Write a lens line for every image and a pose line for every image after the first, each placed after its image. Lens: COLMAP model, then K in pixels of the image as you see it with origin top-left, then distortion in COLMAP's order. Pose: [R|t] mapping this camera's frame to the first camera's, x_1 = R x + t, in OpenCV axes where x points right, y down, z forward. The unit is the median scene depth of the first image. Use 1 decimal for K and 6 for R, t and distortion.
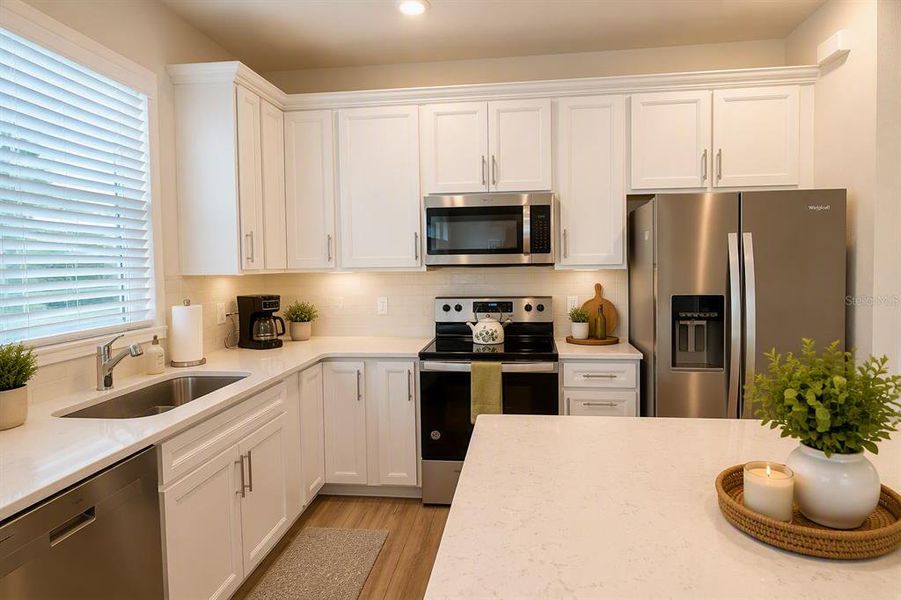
lens RADIAL K [[493.2, 0, 450.5], [0, 493.2, 300.0], [0, 0, 1]] dist [-0.000457, -0.000988]
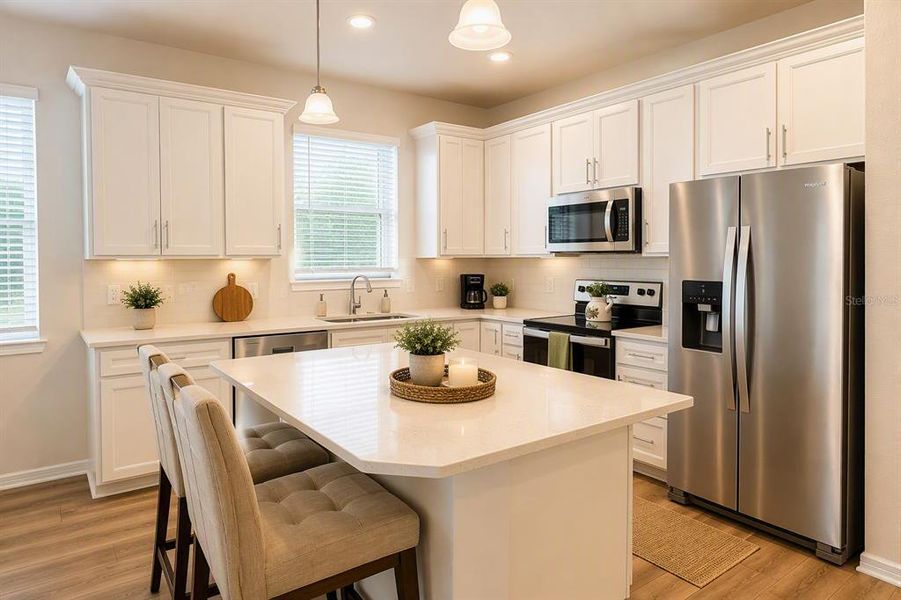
lens RADIAL K [[493.2, 0, 450.5], [0, 493.2, 300.0], [0, 0, 1]] dist [-0.000457, -0.000988]
pose [[0.709519, 0.071902, -0.701008, 0.659924], [-0.046971, 0.997394, 0.054761, -0.006996], [0.703119, -0.005927, 0.711047, -0.059354]]
